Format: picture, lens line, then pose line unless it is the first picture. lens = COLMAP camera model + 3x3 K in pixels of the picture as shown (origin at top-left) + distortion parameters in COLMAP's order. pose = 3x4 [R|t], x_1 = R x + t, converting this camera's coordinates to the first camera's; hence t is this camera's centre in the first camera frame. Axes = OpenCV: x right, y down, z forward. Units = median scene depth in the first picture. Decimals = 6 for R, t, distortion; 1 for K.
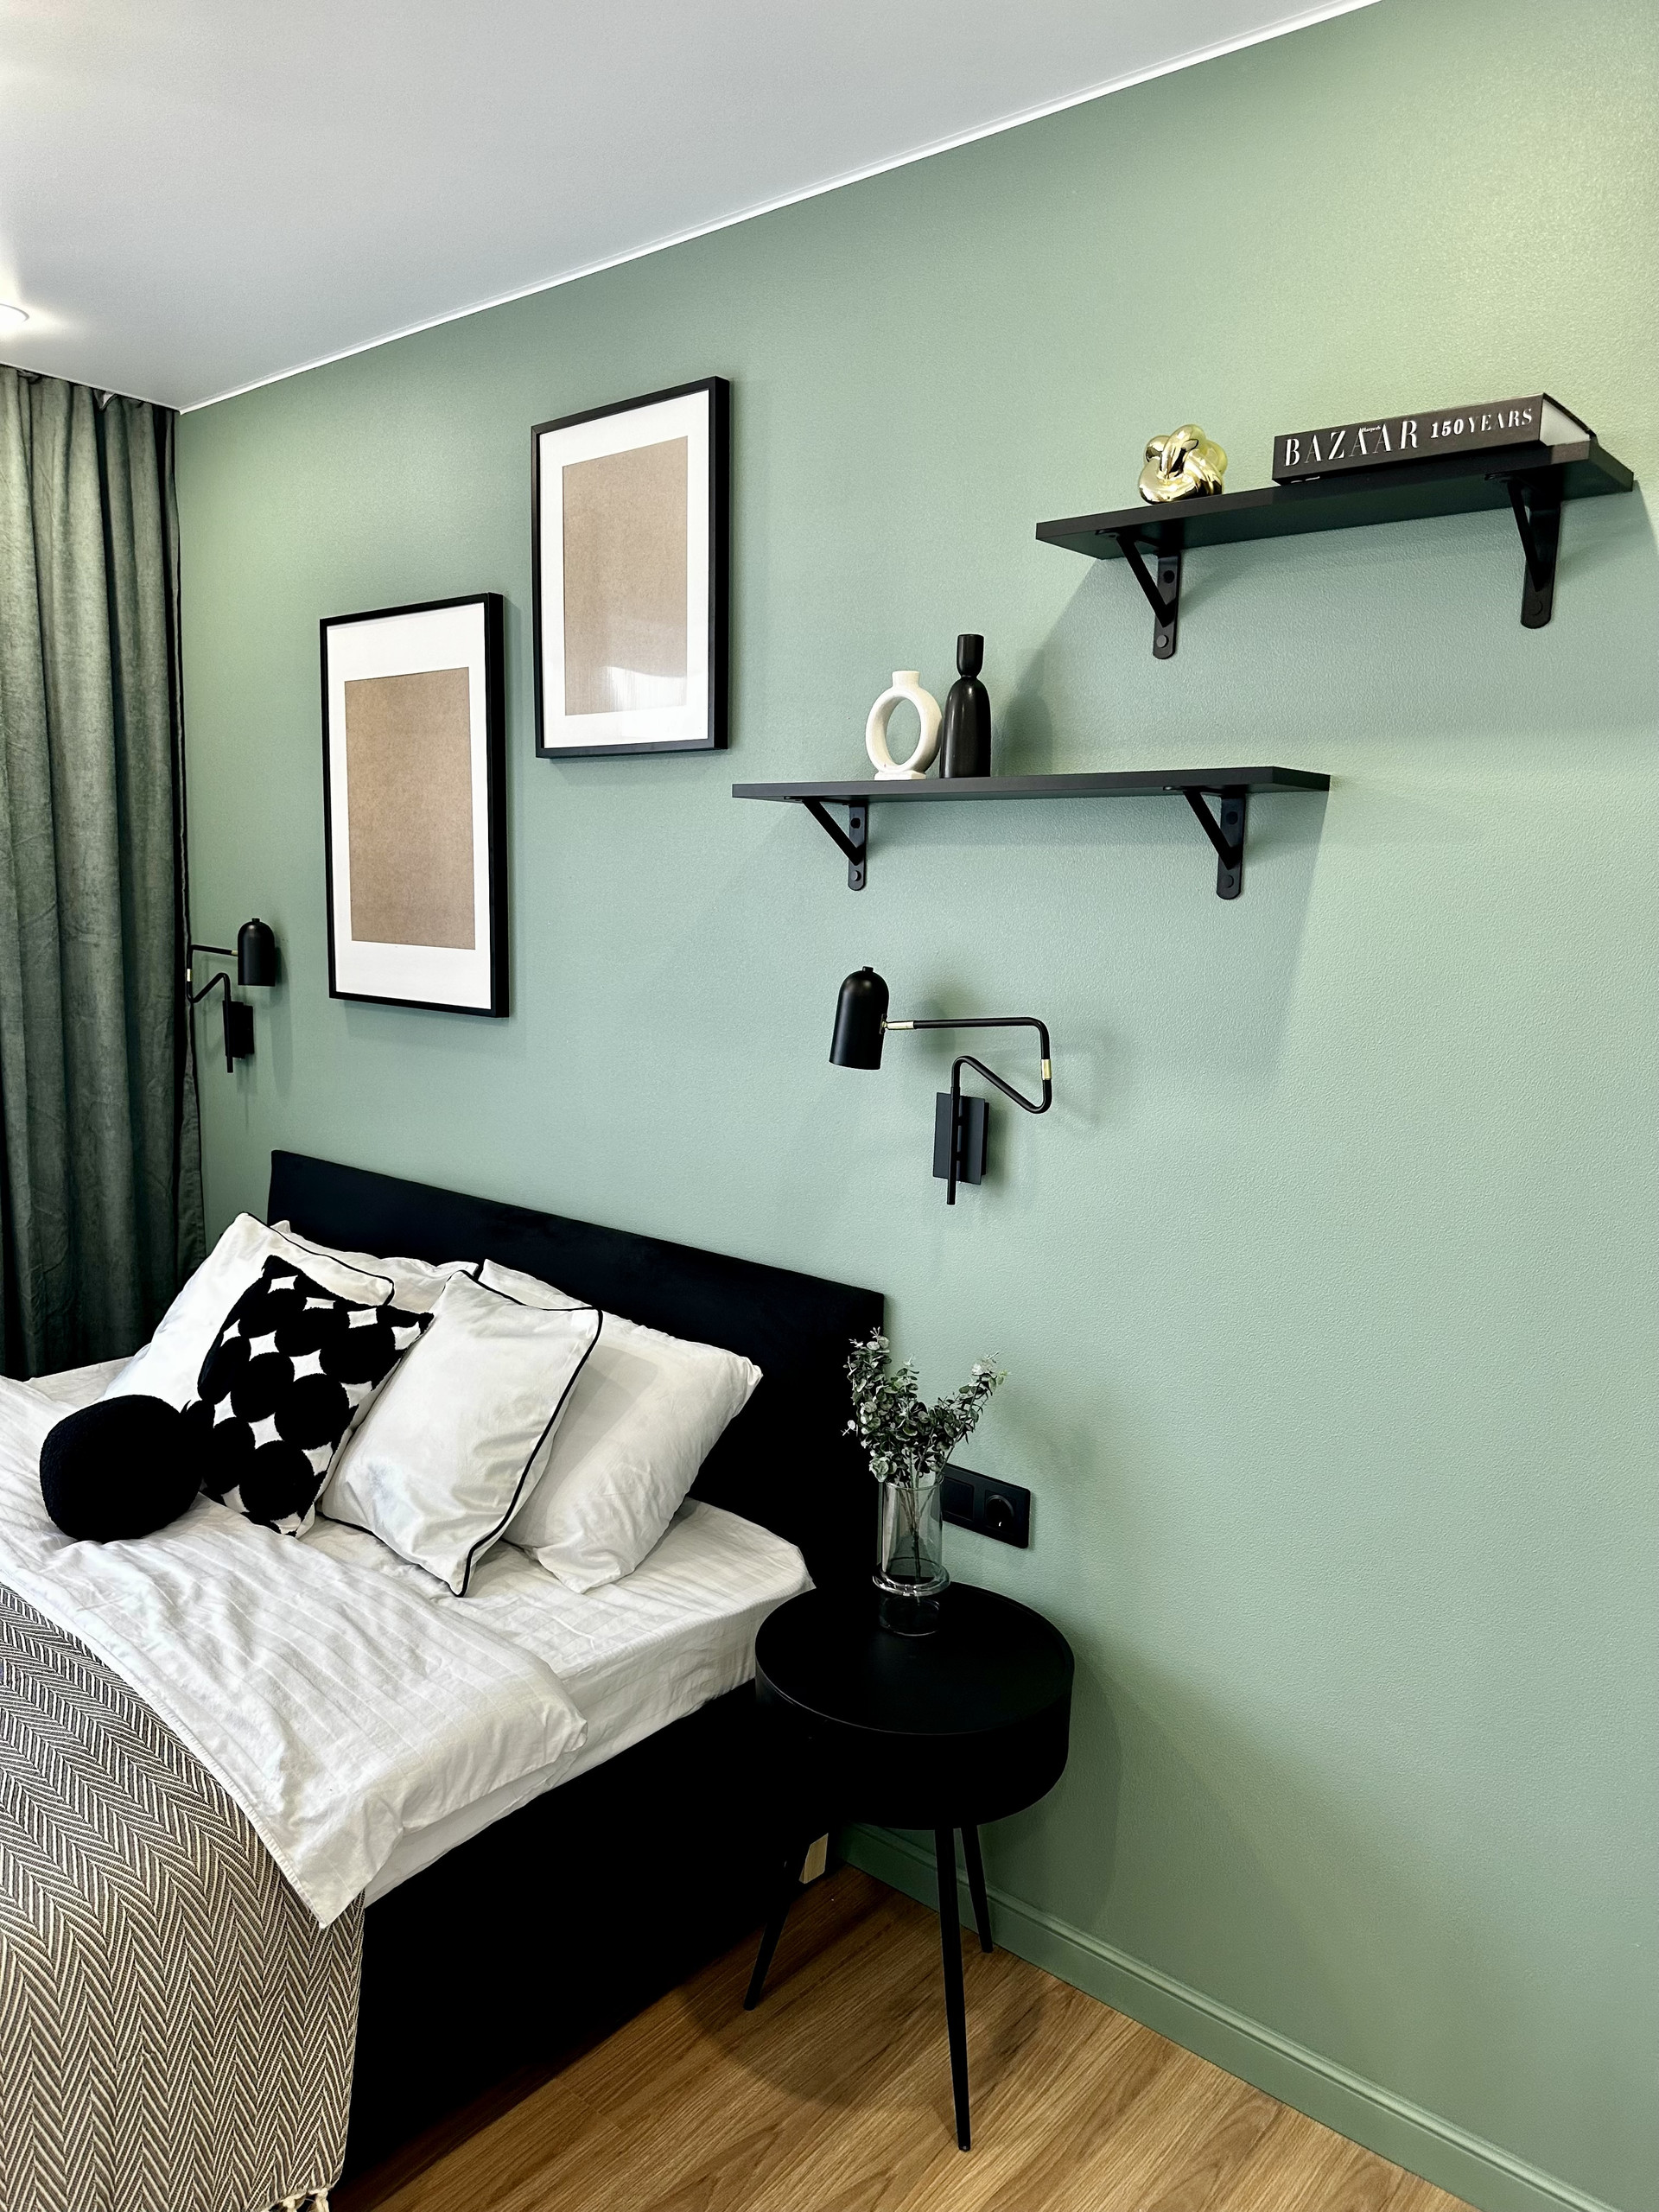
lens RADIAL K [[1527.4, 0, 840.2], [0, 1527.4, 1102.5], [0, 0, 1]] dist [0.059206, -0.081146]
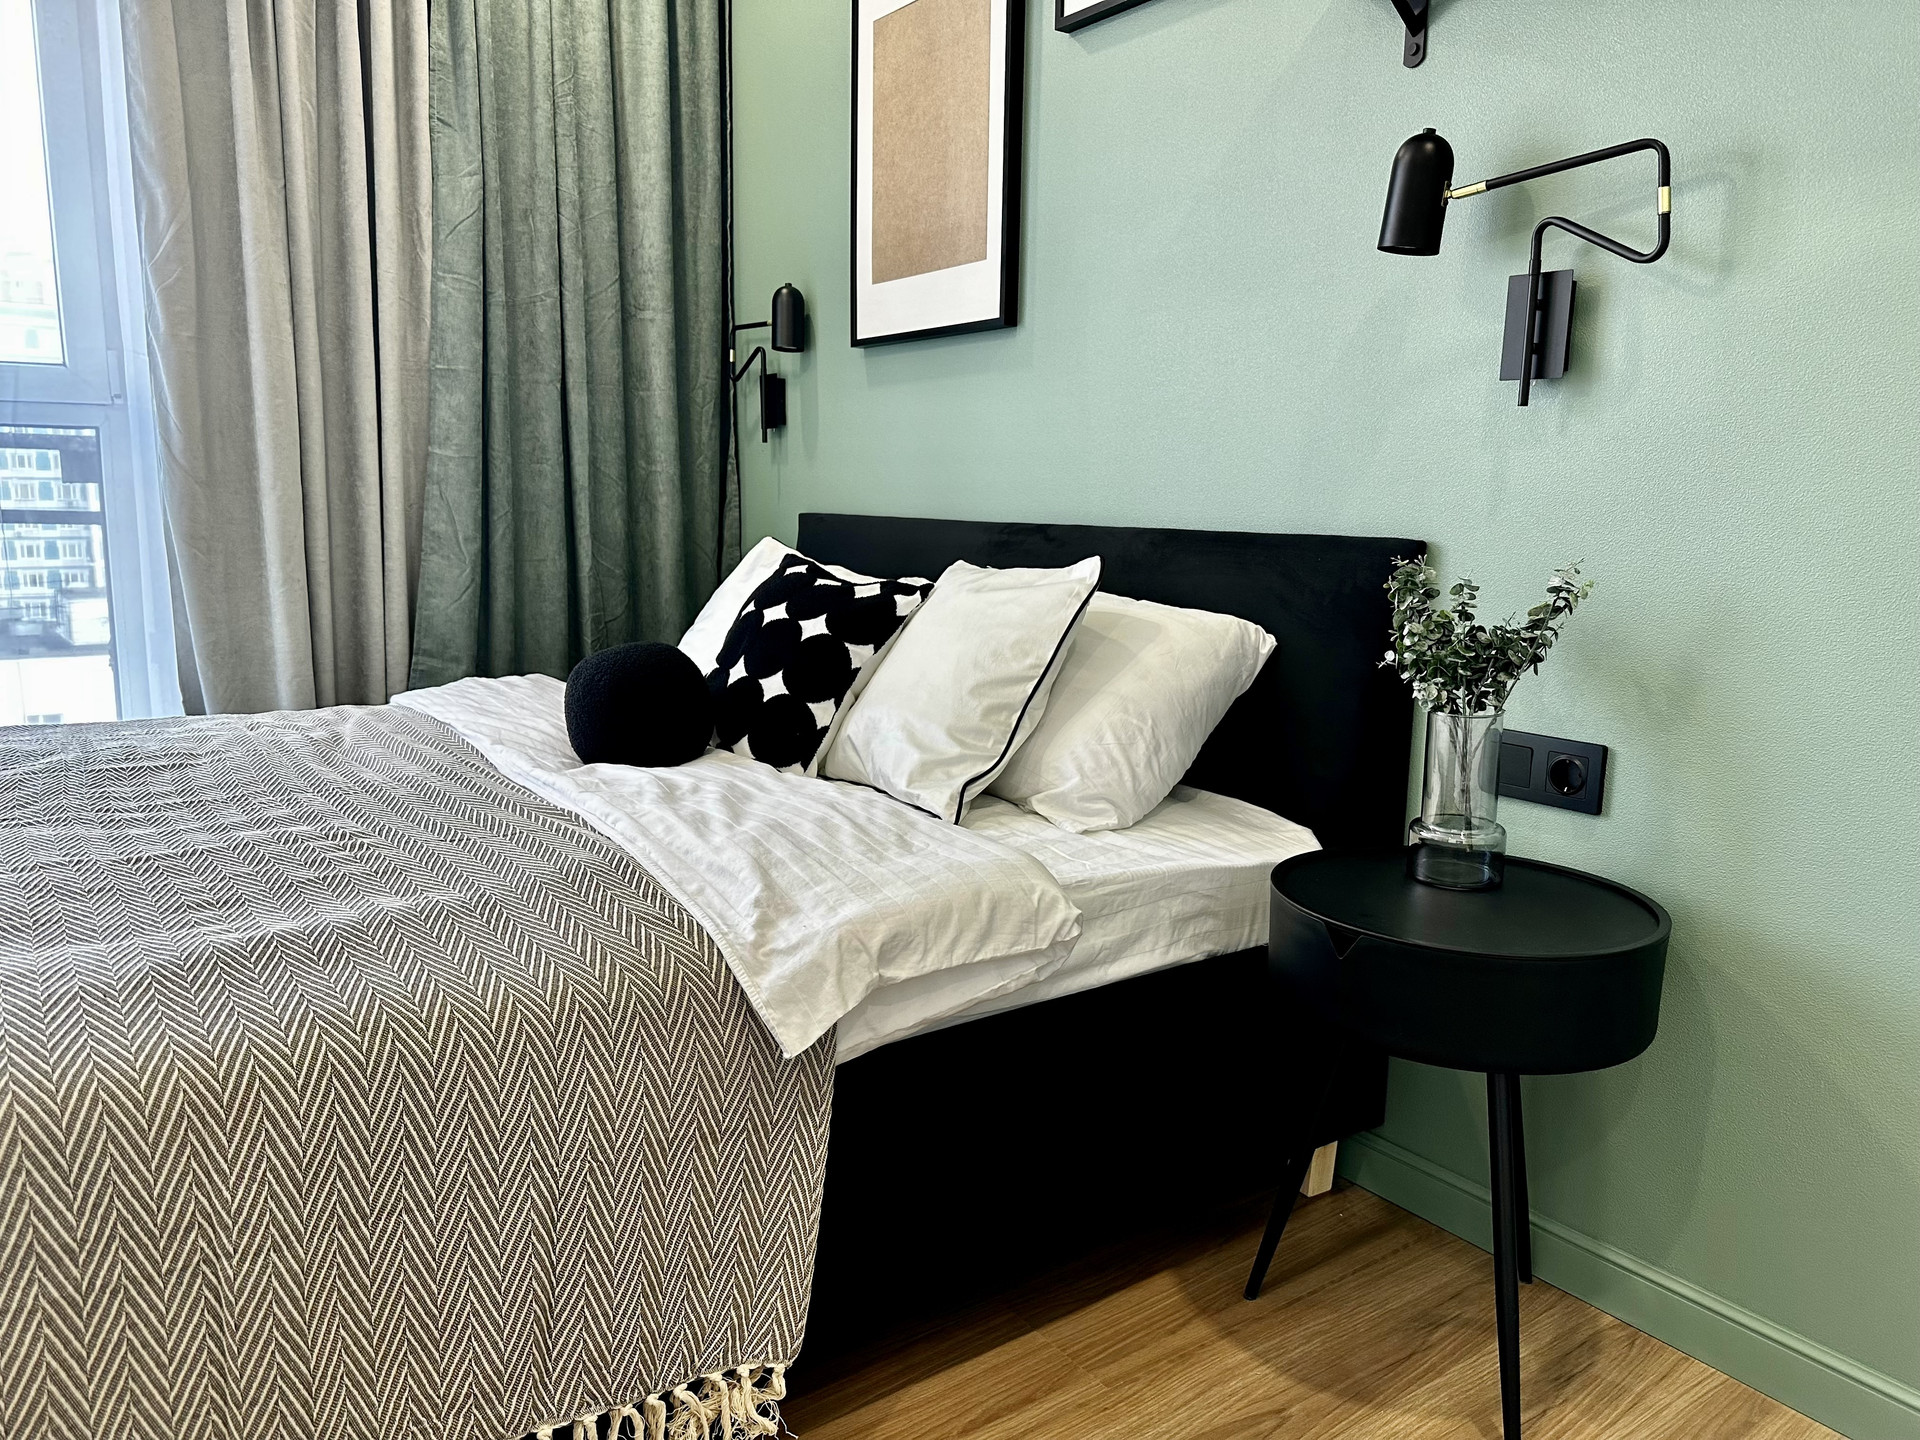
lens RADIAL K [[1325.7, 0, 978.8], [0, 1325.7, 721.4], [0, 0, 1]] dist [0.059206, -0.081146]
pose [[0.970534, 0.034234, -0.238520, -0.036804], [-0.027297, 0.999105, 0.032325, 0.225880], [0.239413, -0.024862, 0.970600, 0.205561]]
